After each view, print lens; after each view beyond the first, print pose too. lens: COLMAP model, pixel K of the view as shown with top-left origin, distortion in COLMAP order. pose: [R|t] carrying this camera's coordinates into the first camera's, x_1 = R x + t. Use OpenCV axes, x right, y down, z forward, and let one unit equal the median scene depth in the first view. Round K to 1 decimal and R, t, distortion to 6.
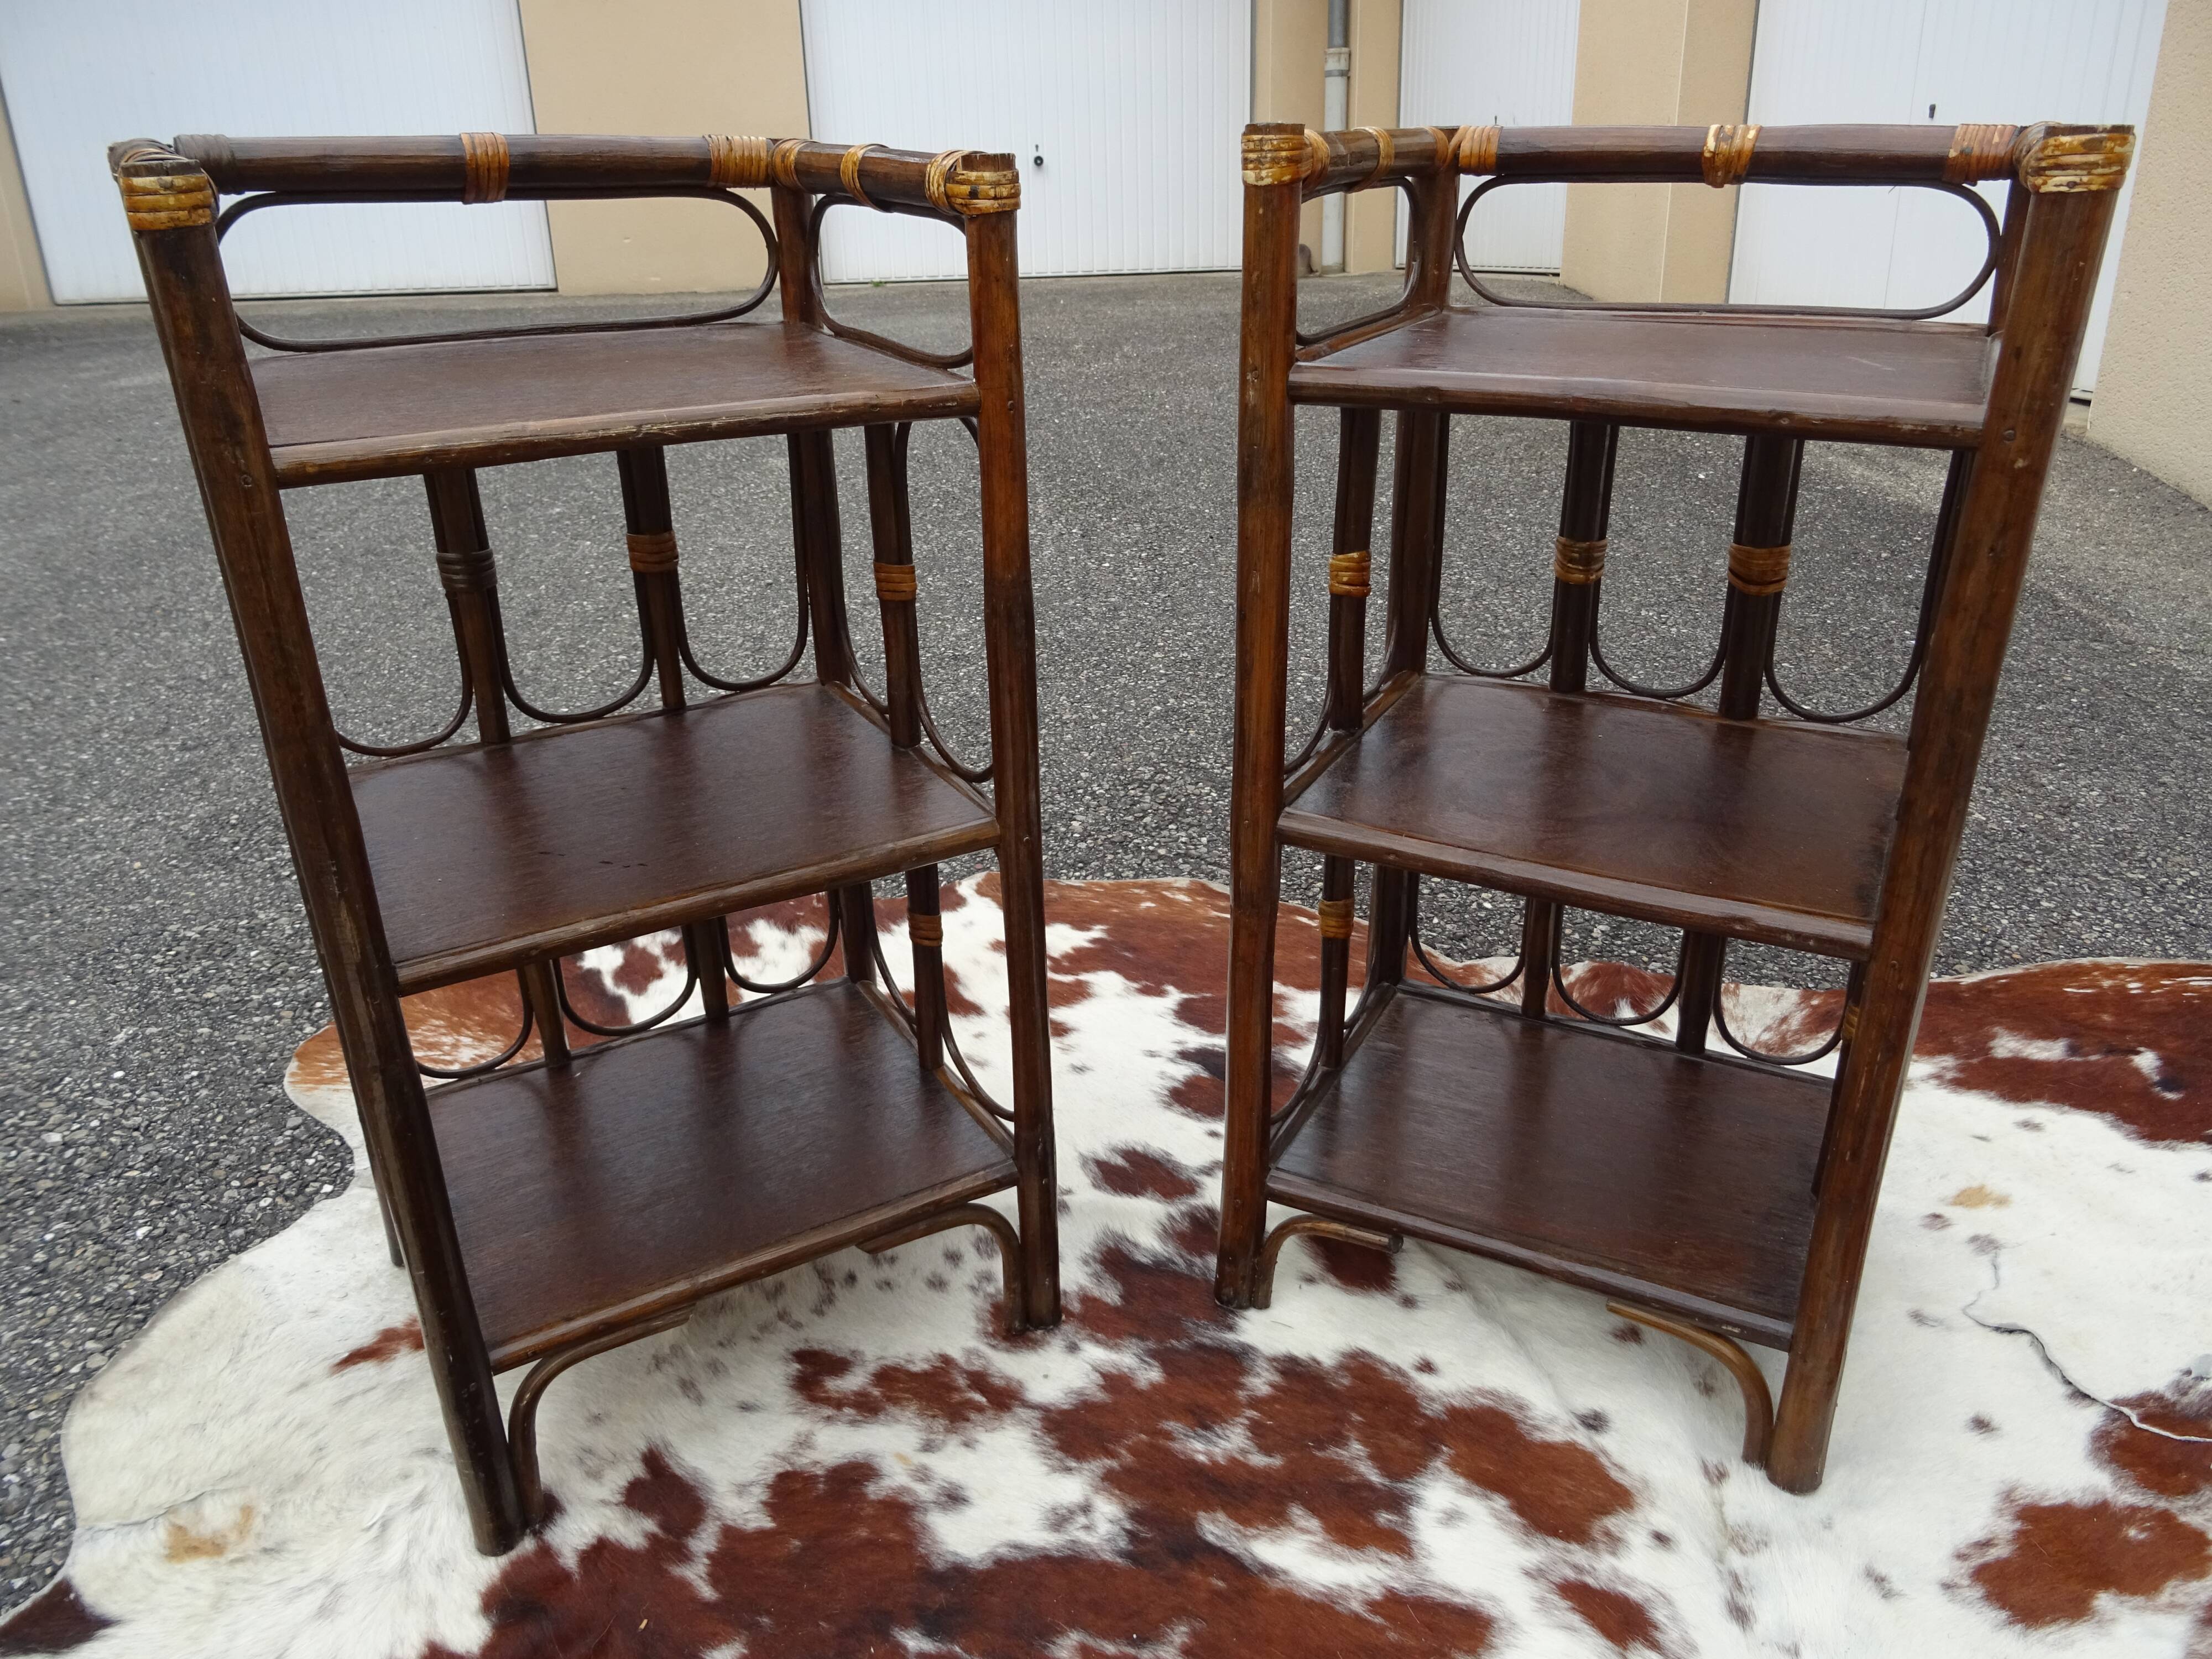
lens RADIAL K [[1575.2, 0, 1106.8], [0, 1575.2, 836.8], [0, 0, 1]] dist [-0.001980, -0.004963]
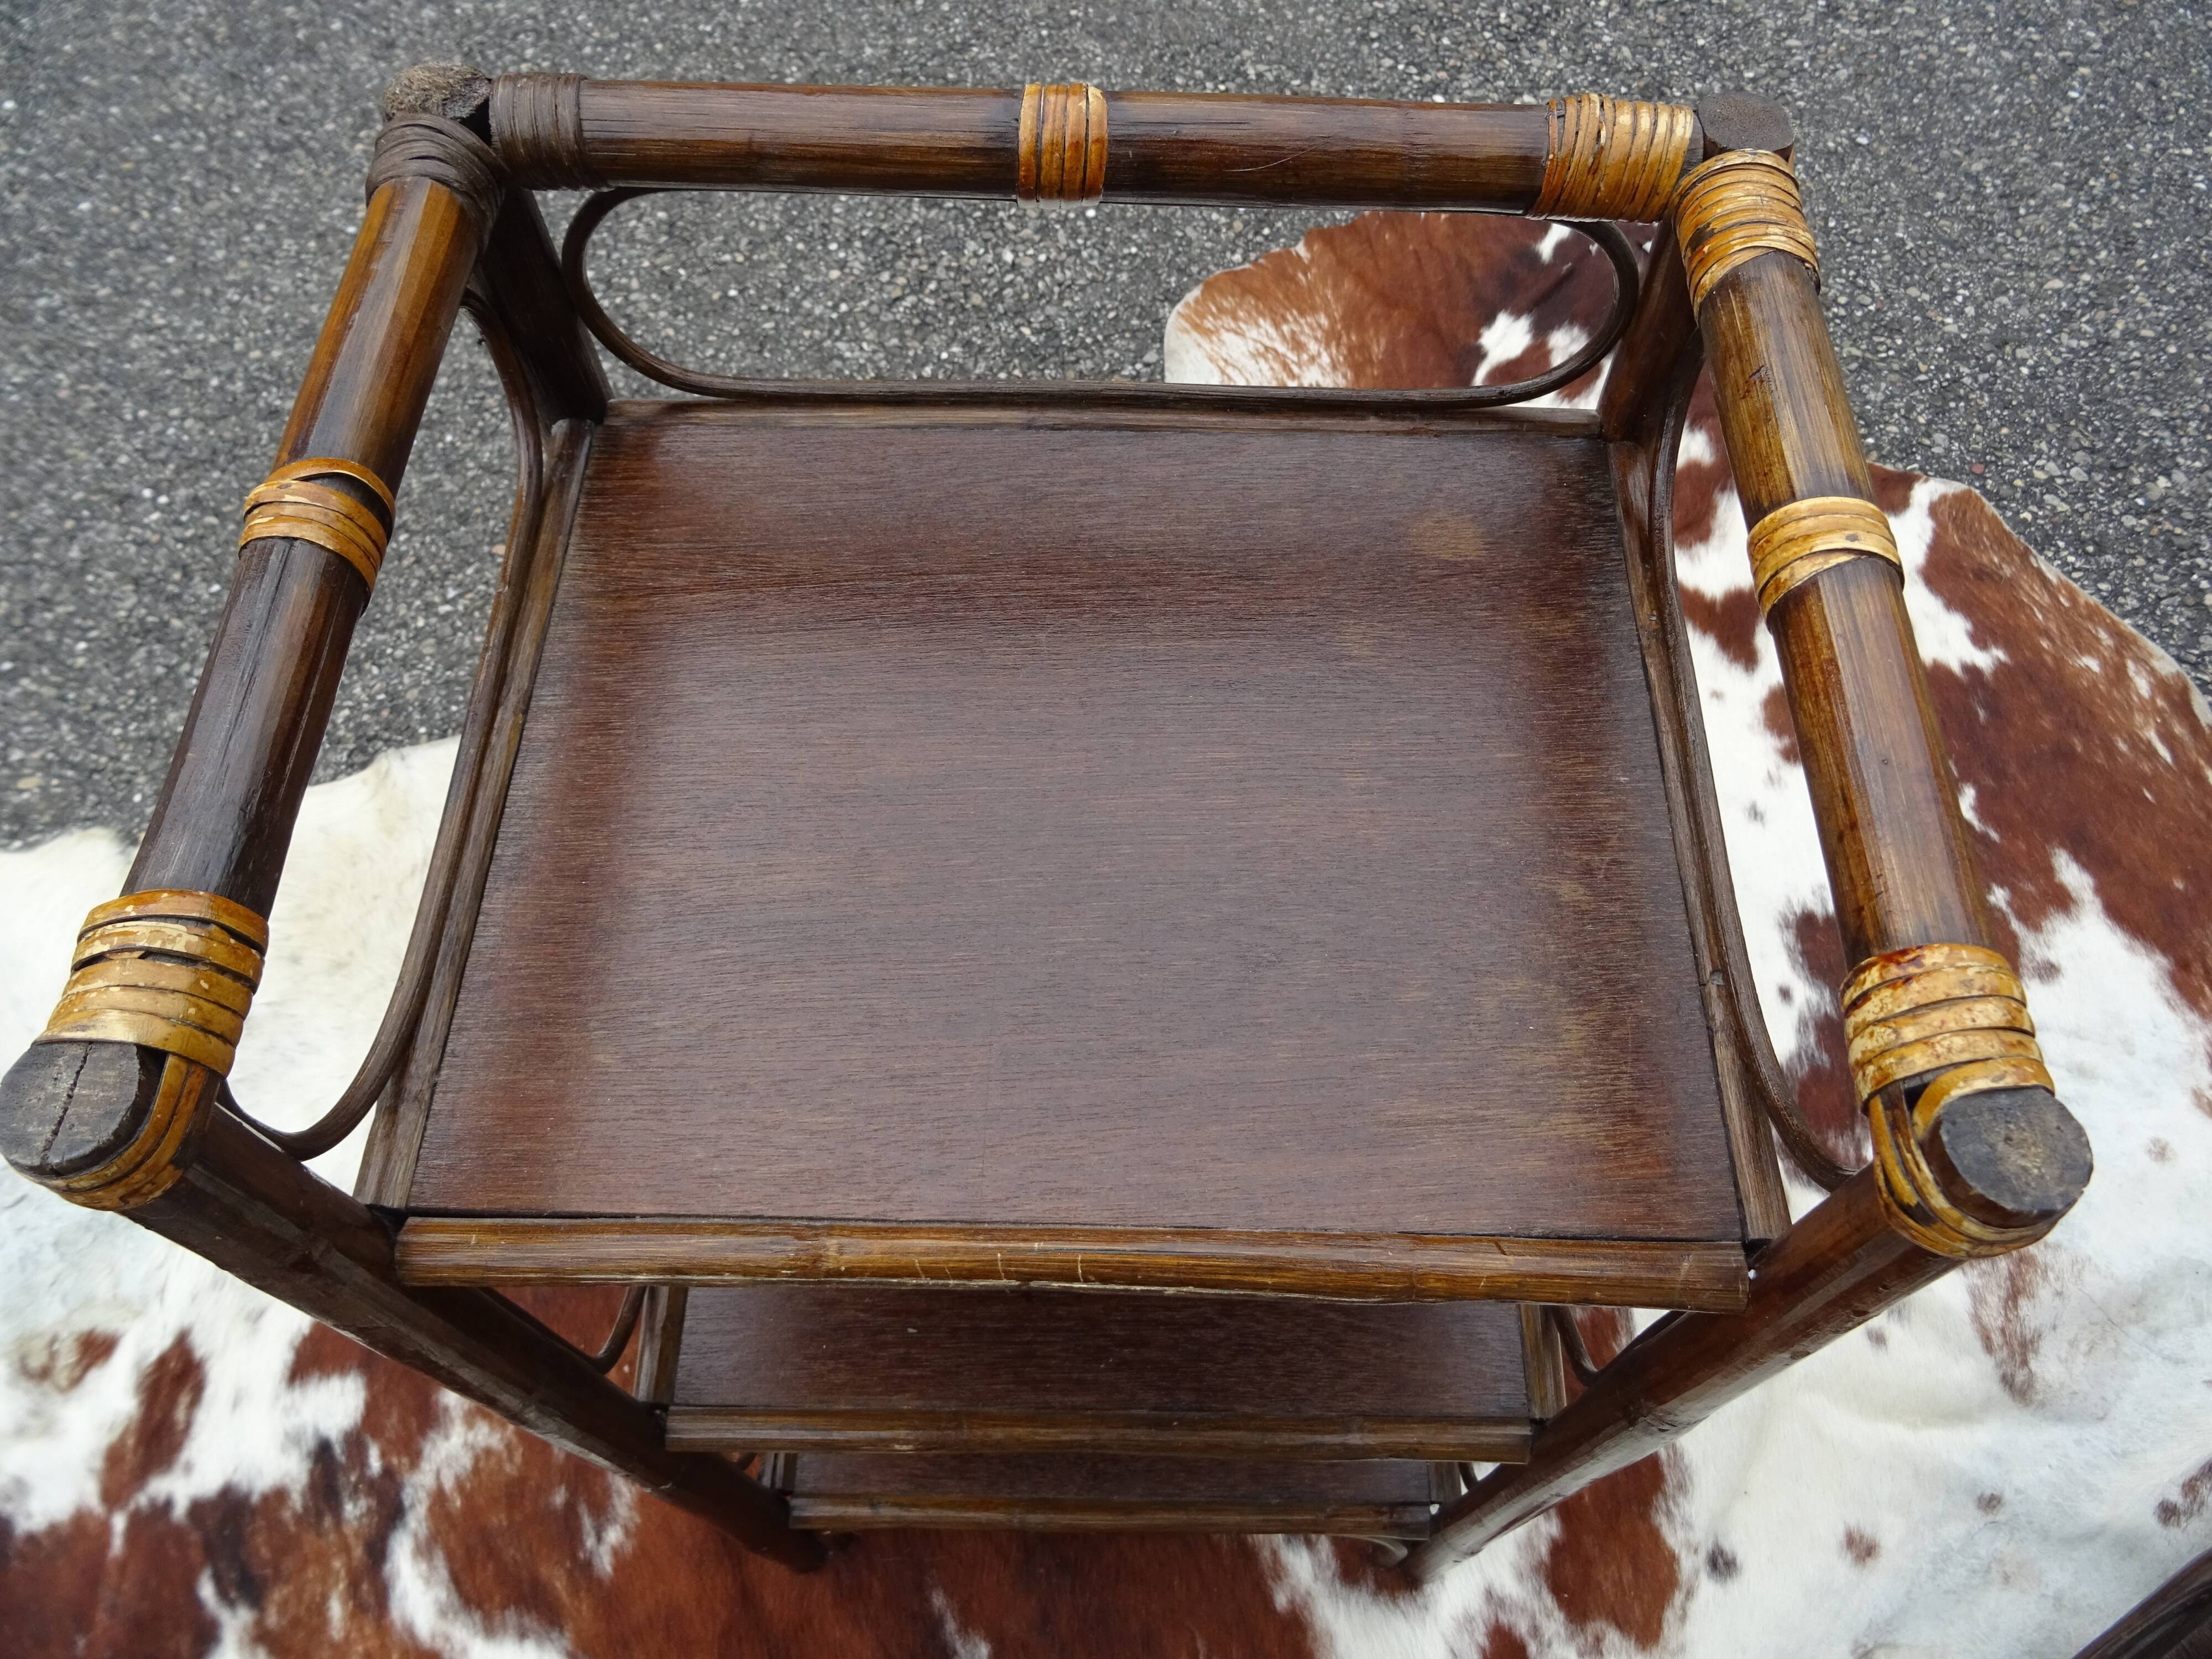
lens RADIAL K [[1575.2, 0, 1109.0], [0, 1575.2, 830.2], [0, 0, 1]] dist [-0.001980, -0.004963]
pose [[0.602980, 0.692891, -0.395369, 0.103123], [-0.333347, 0.669099, 0.664218, -0.266702], [0.724773, -0.268715, 0.634426, 0.174091]]
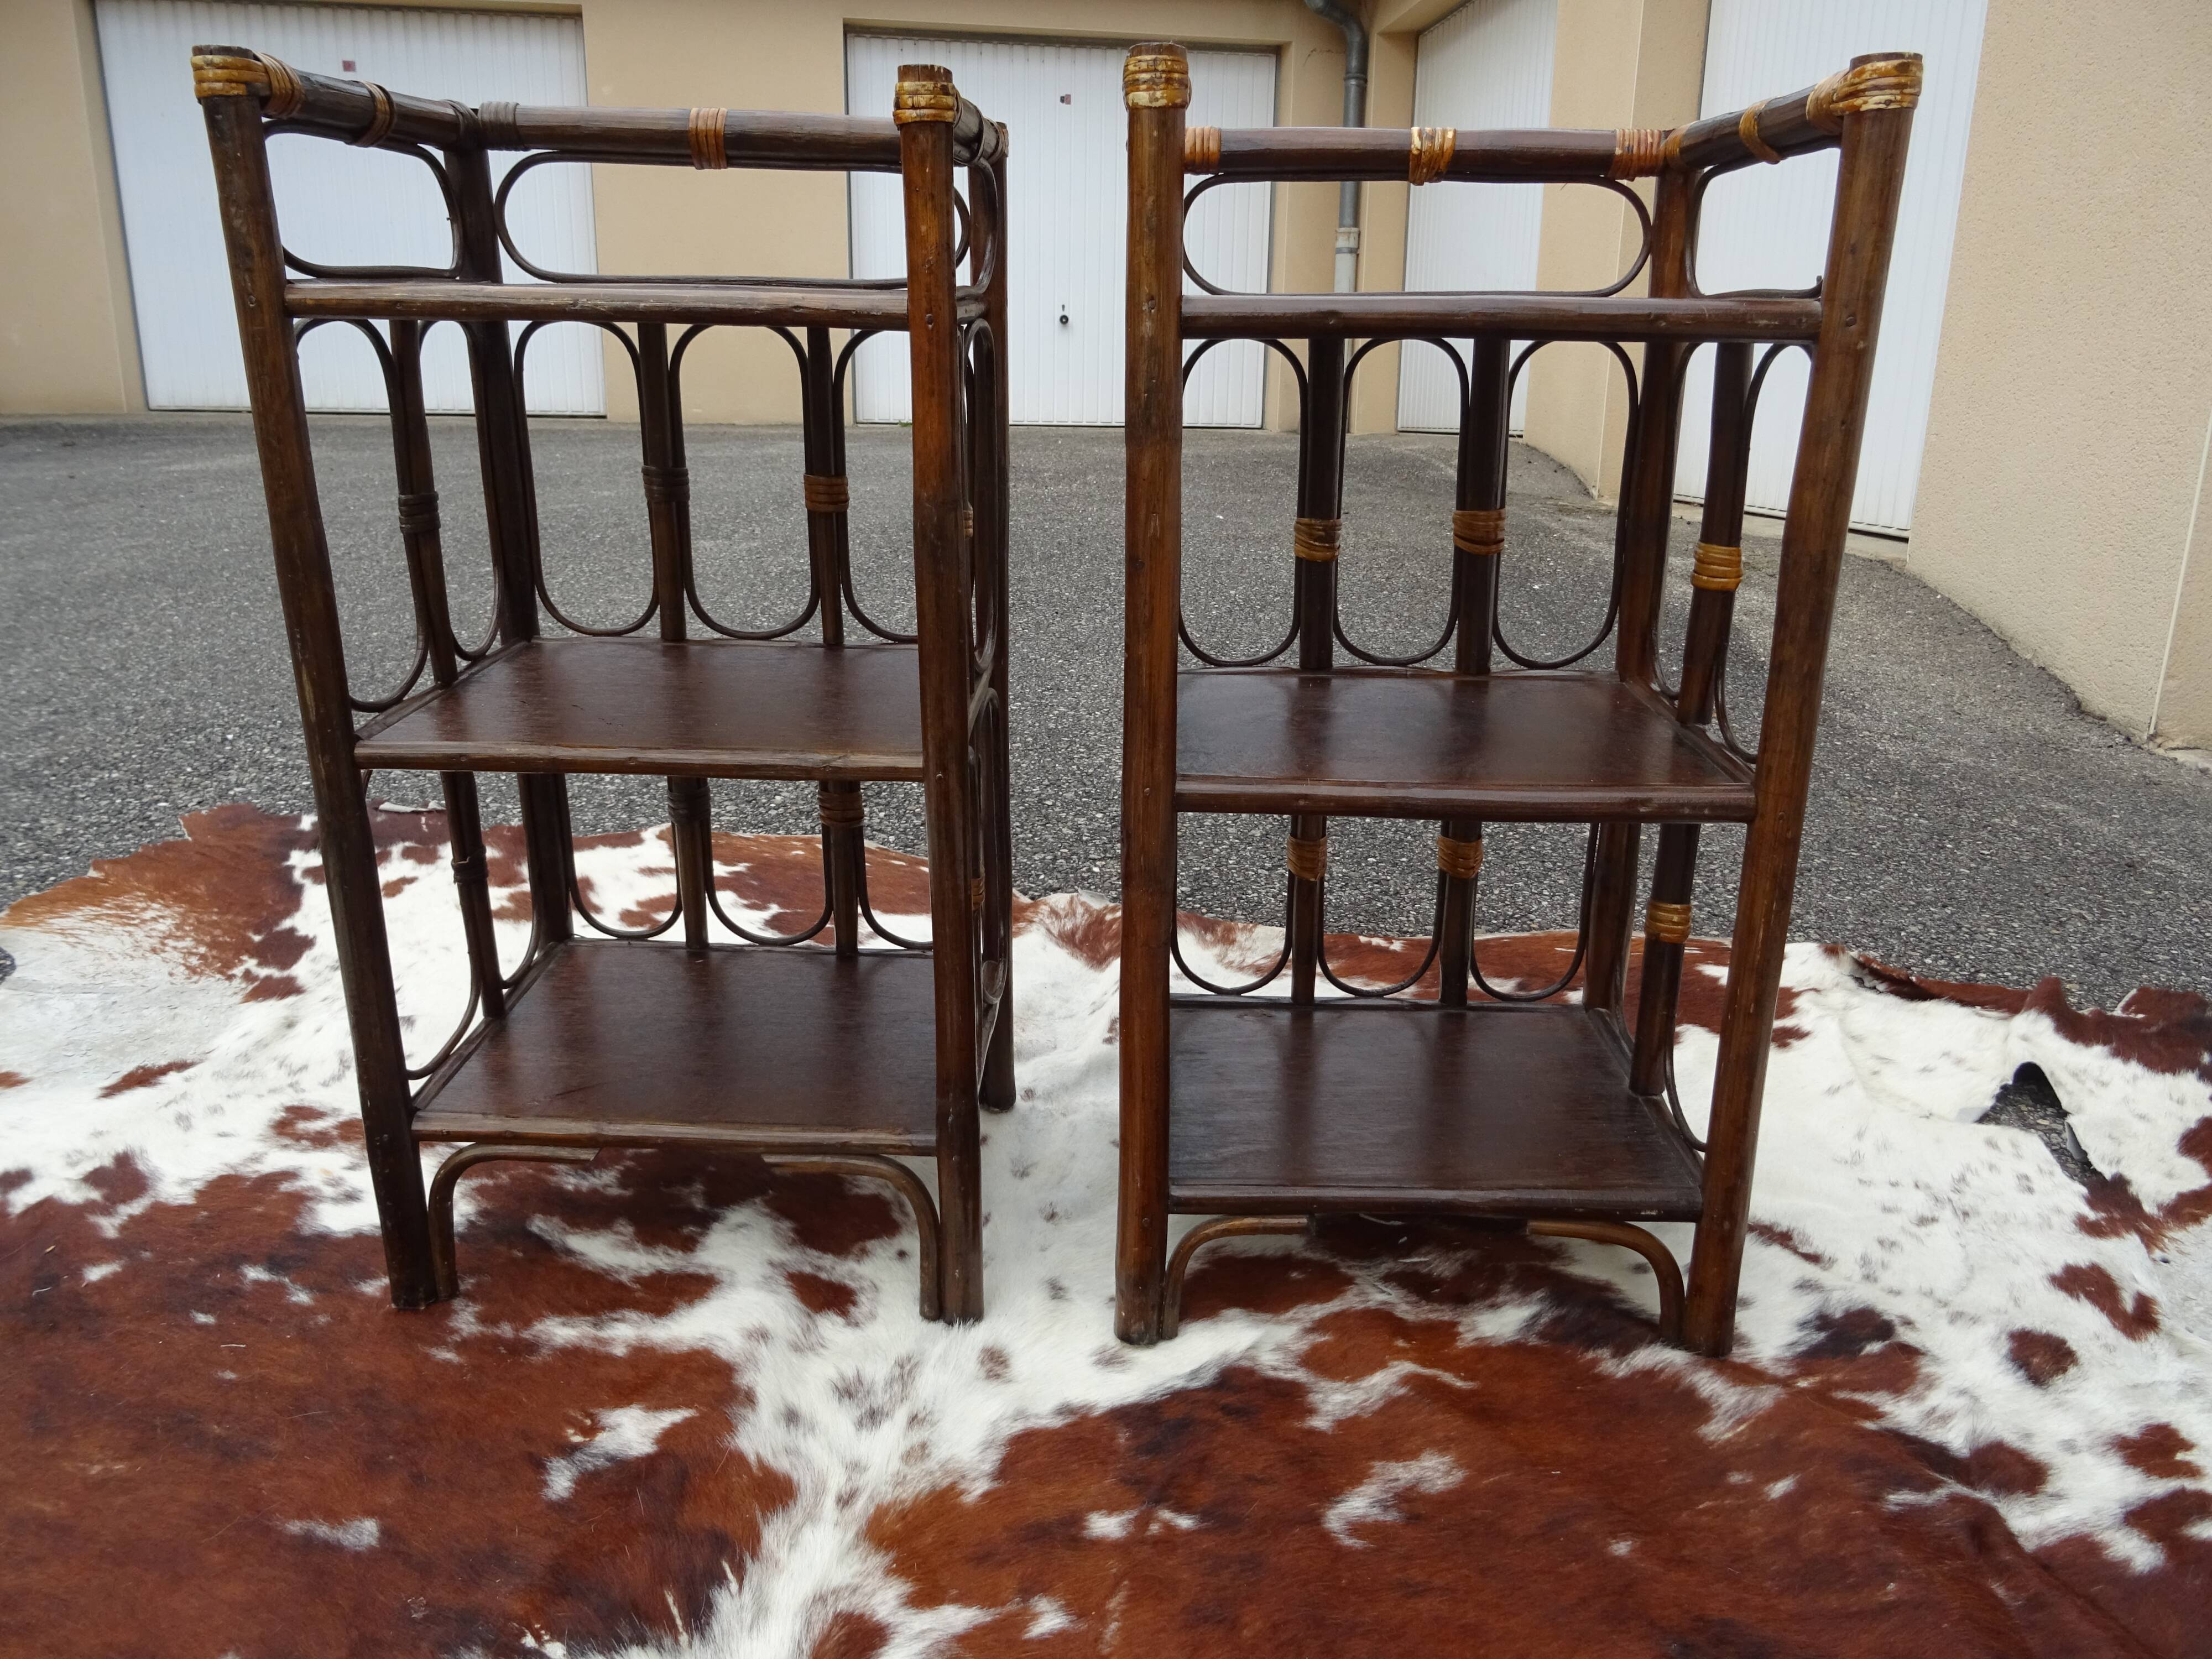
lens RADIAL K [[1575.2, 0, 1108.5], [0, 1575.2, 834.2], [0, 0, 1]] dist [-0.001980, -0.004963]
pose [[0.997500, 0.053540, -0.046130, 0.324831], [-0.058036, 0.993051, -0.102381, 0.143584], [0.040328, 0.104803, 0.993675, -0.129373]]
